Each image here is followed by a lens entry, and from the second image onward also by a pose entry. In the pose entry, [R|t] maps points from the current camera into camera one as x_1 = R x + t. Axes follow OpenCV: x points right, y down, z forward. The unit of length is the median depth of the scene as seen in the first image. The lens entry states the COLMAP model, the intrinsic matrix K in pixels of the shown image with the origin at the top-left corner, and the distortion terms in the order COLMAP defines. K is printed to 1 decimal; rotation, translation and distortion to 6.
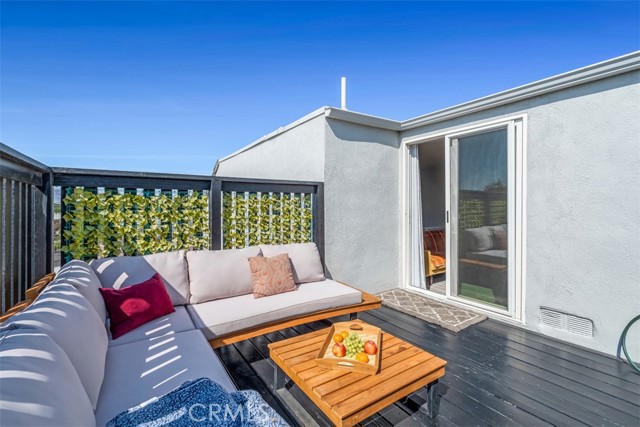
lens RADIAL K [[282.7, 0, 322.6], [0, 282.7, 211.1], [0, 0, 1]] dist [-0.002367, 0.000110]
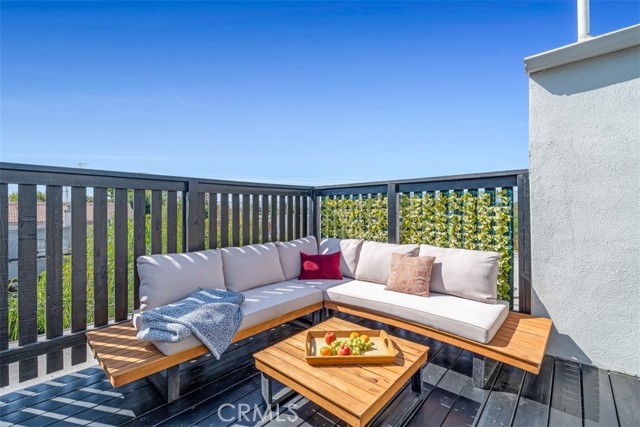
lens RADIAL K [[282.7, 0, 322.6], [0, 282.7, 211.1], [0, 0, 1]] dist [-0.002367, 0.000110]
pose [[0.258108, 0.009786, -0.966067, 0.740652], [-0.003792, 0.999951, 0.009116, -0.006613], [0.966109, 0.001311, 0.258132, 0.464792]]
